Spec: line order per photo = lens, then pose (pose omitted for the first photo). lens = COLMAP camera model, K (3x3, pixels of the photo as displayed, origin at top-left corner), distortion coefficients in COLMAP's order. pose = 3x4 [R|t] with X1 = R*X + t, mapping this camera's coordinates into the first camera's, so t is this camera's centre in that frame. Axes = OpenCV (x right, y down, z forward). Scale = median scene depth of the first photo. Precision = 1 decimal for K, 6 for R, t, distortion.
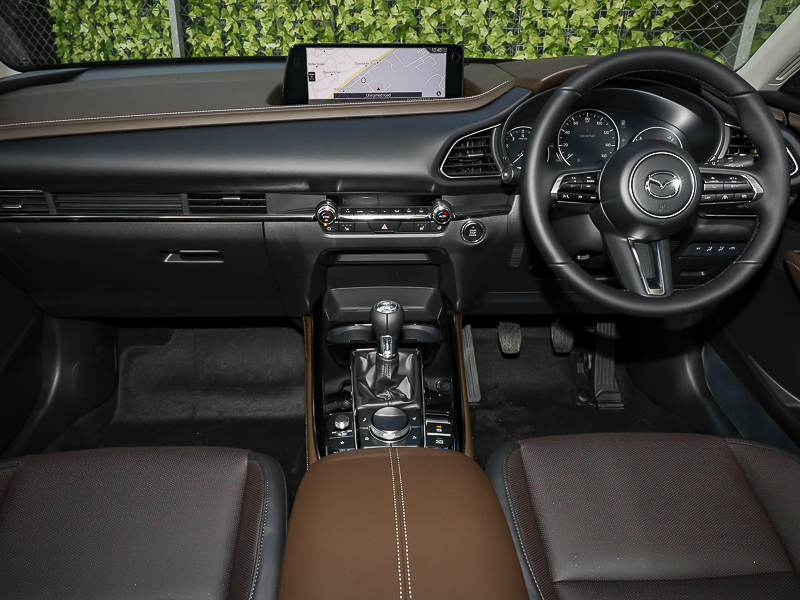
lens RADIAL K [[619.1, 0, 395.5], [0, 619.1, 299.0], [0, 0, 1]] dist [-0.002183, 0.016769]
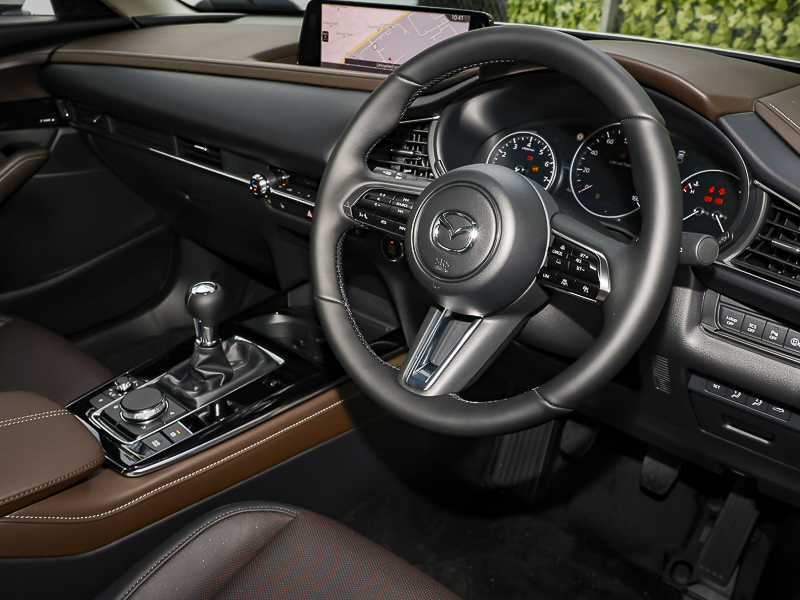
lens RADIAL K [[721.8, 0, 395.7], [0, 721.8, 301.8], [0, 0, 1]] dist [0.006570, 0.009185]
pose [[0.720324, 0.311020, -0.619999, 0.693027], [-0.317223, 0.942598, 0.104297, -0.136270], [0.616849, 0.121551, 0.777639, 0.290935]]
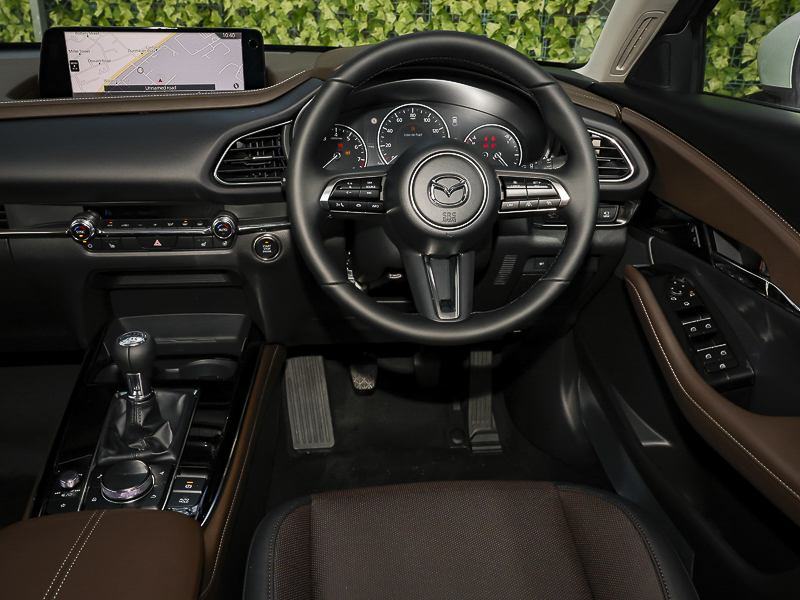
lens RADIAL K [[721.8, 0, 382.4], [0, 721.8, 302.0], [0, 0, 1]] dist [0.006570, 0.009185]
pose [[0.998840, -0.015250, 0.045674, 0.229067], [0.016653, 0.999396, -0.030491, -0.001311], [-0.045181, 0.031216, 0.998491, 0.008642]]
